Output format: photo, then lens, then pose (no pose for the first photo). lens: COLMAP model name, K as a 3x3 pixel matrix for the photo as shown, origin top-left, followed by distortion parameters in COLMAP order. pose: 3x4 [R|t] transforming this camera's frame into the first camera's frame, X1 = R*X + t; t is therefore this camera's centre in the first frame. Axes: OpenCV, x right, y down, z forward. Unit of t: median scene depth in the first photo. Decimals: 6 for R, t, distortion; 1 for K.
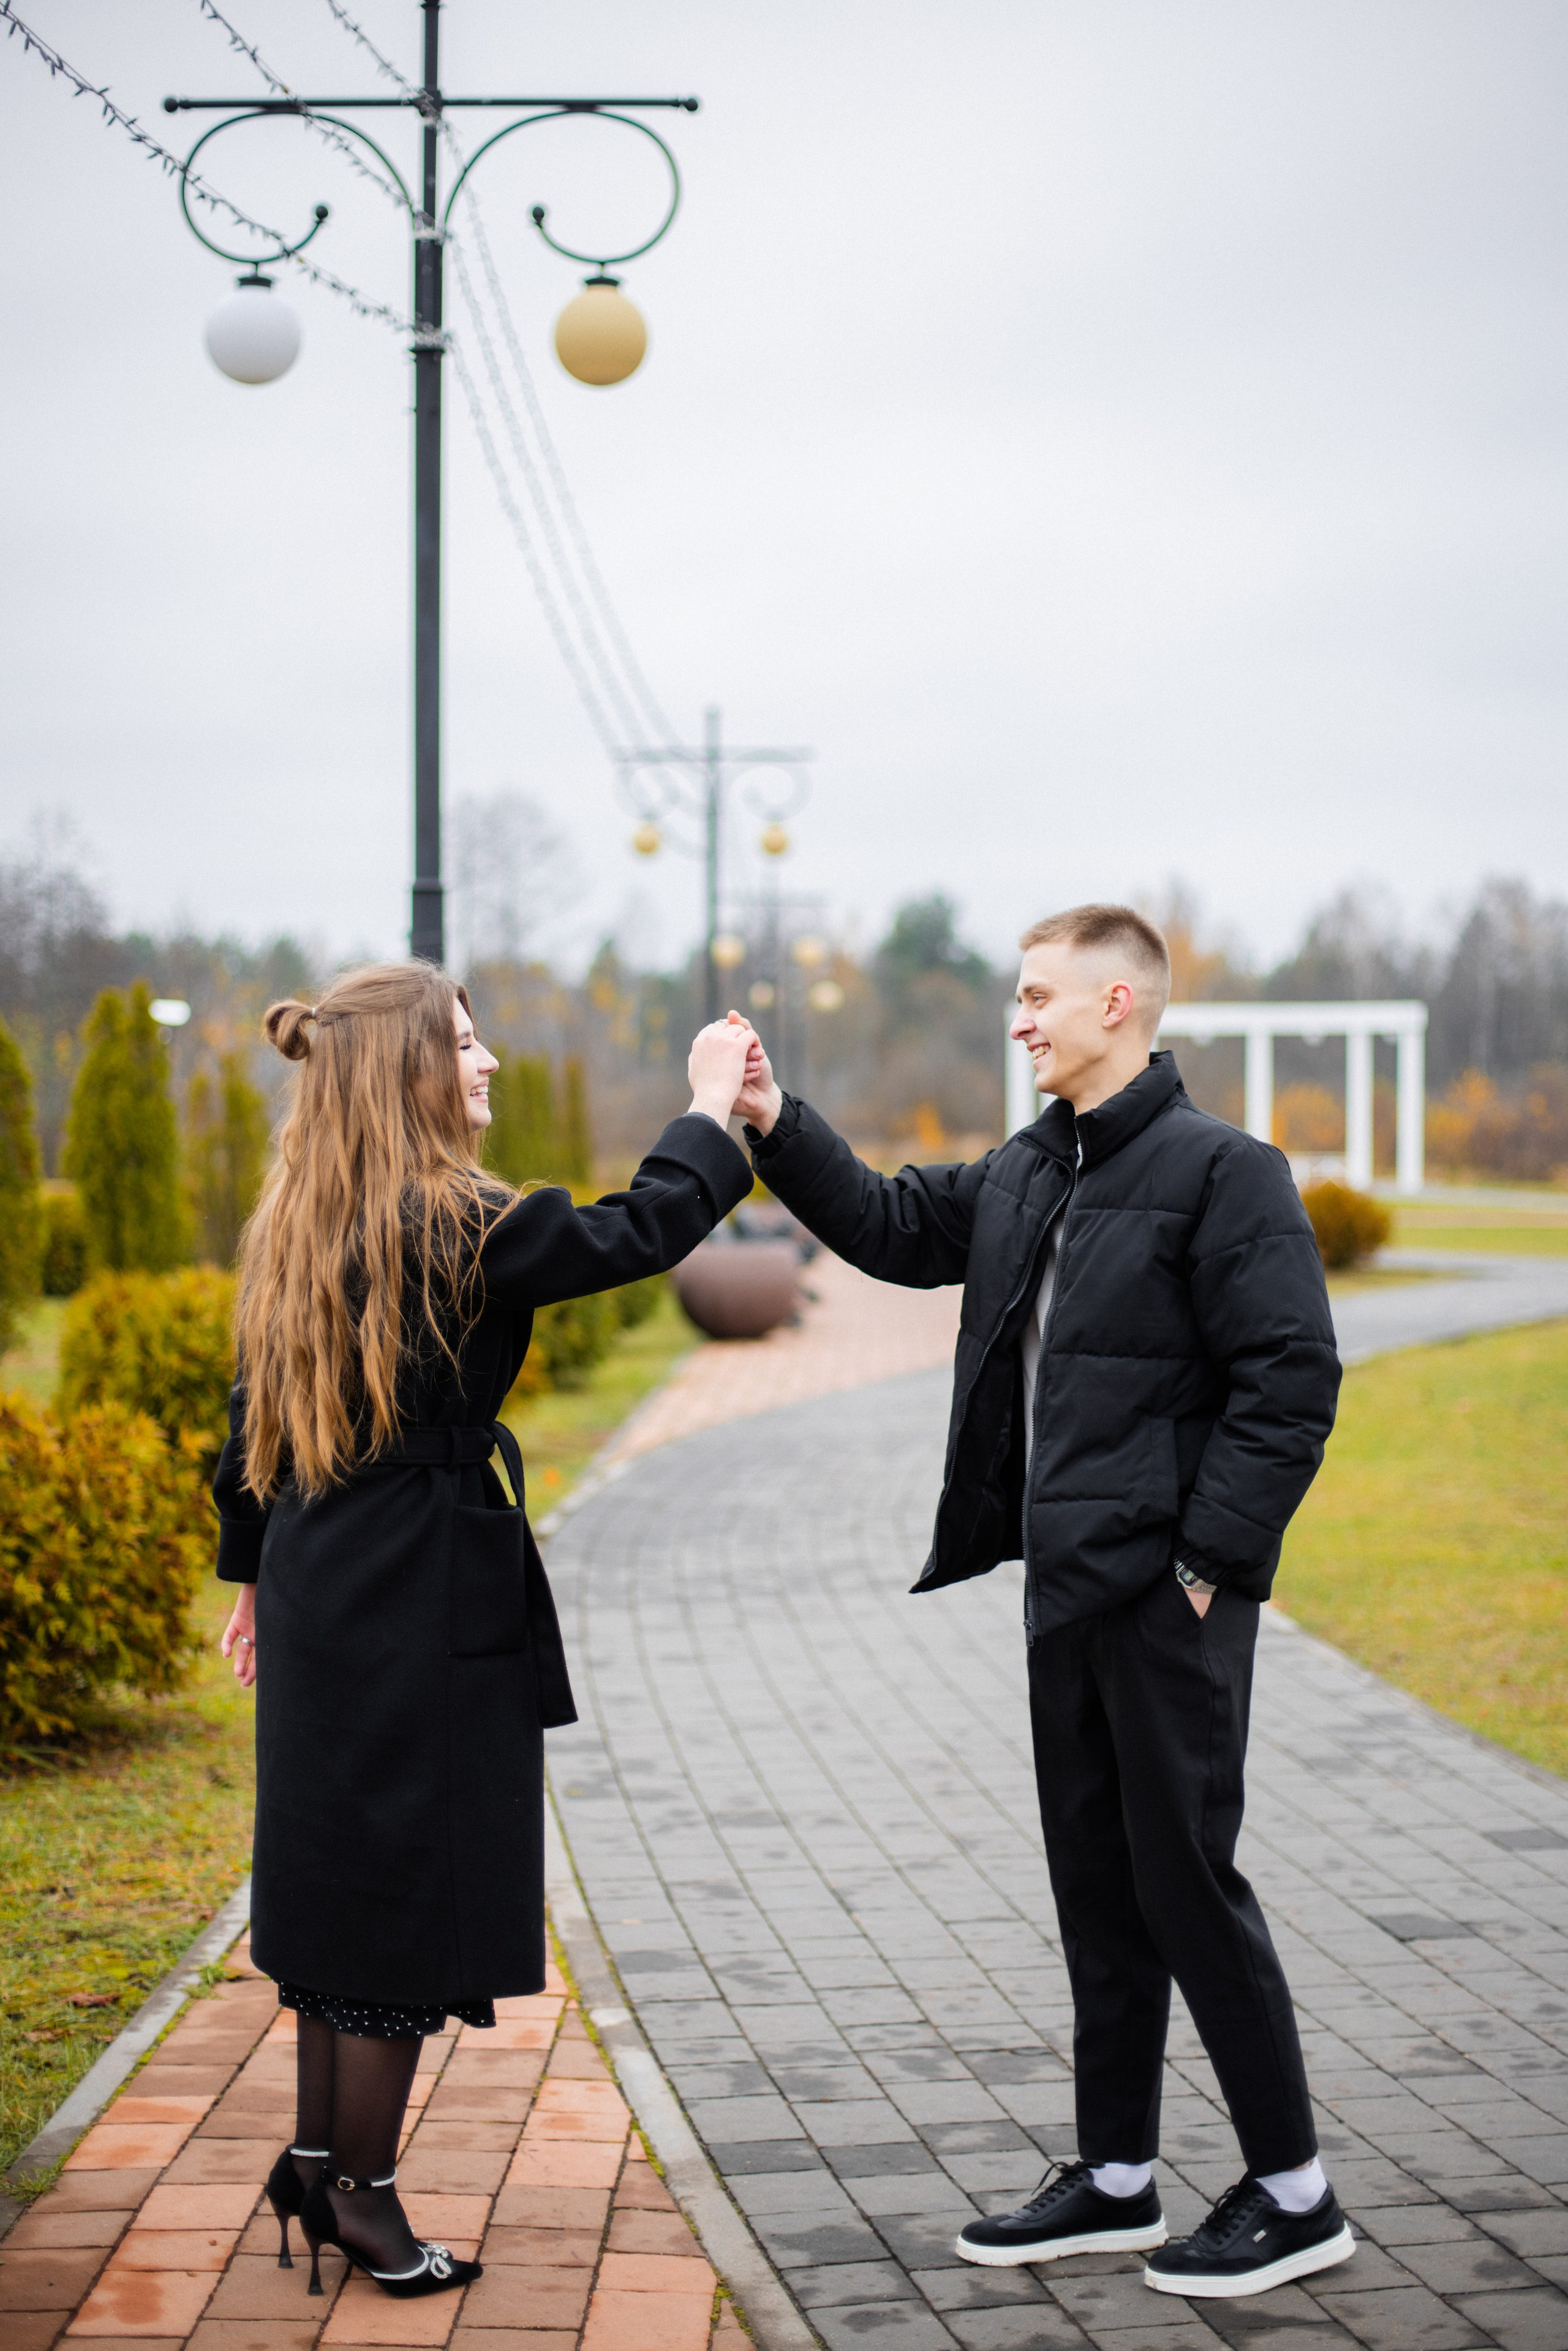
lens RADIAL K [[3460.5, 0, 860.4], [0, 3460.5, 1141.7], [0, 0, 1]] dist [-0.148164, 0.182255]
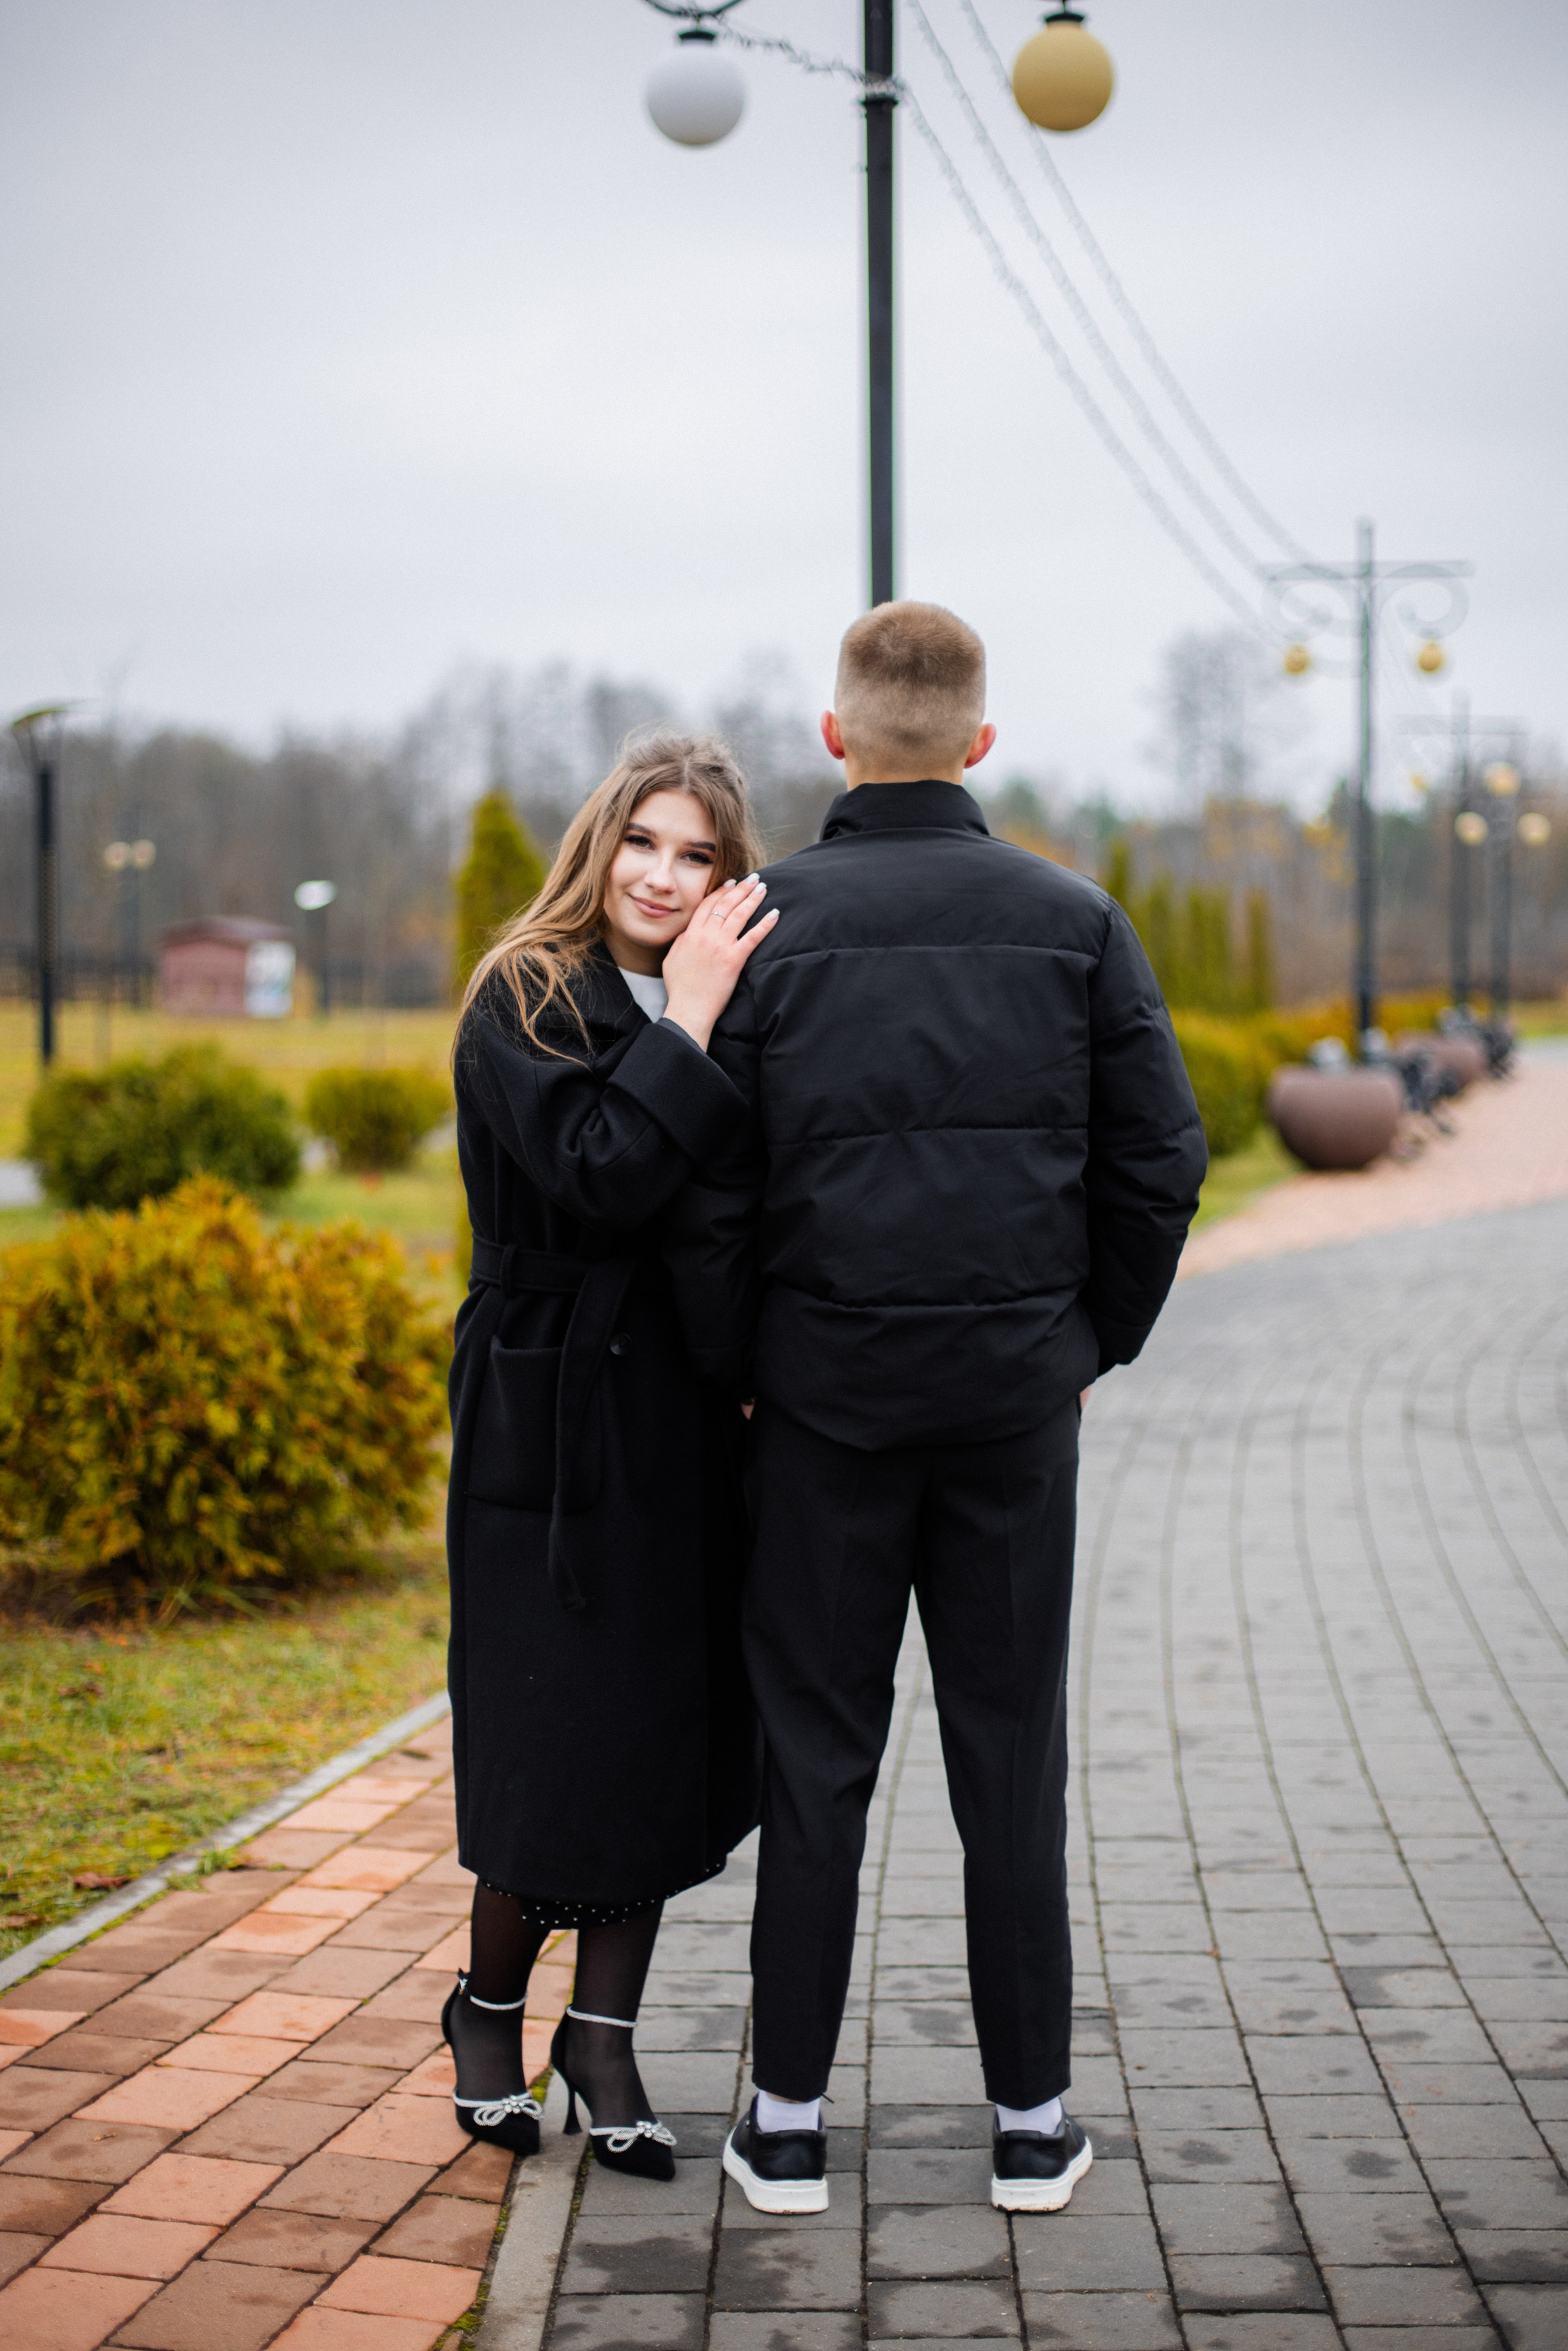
lens RADIAL K [[3460.5, 0, 860.4], [0, 3460.5, 1141.7], [0, 0, 1]] dist [-0.148164, 0.182255]
pose [[0.977830, 0.008793, -0.209215, 0.112323], [0.000899, 0.998933, 0.046184, 0.014143], [0.209398, -0.045349, 0.976778, 0.136534]]
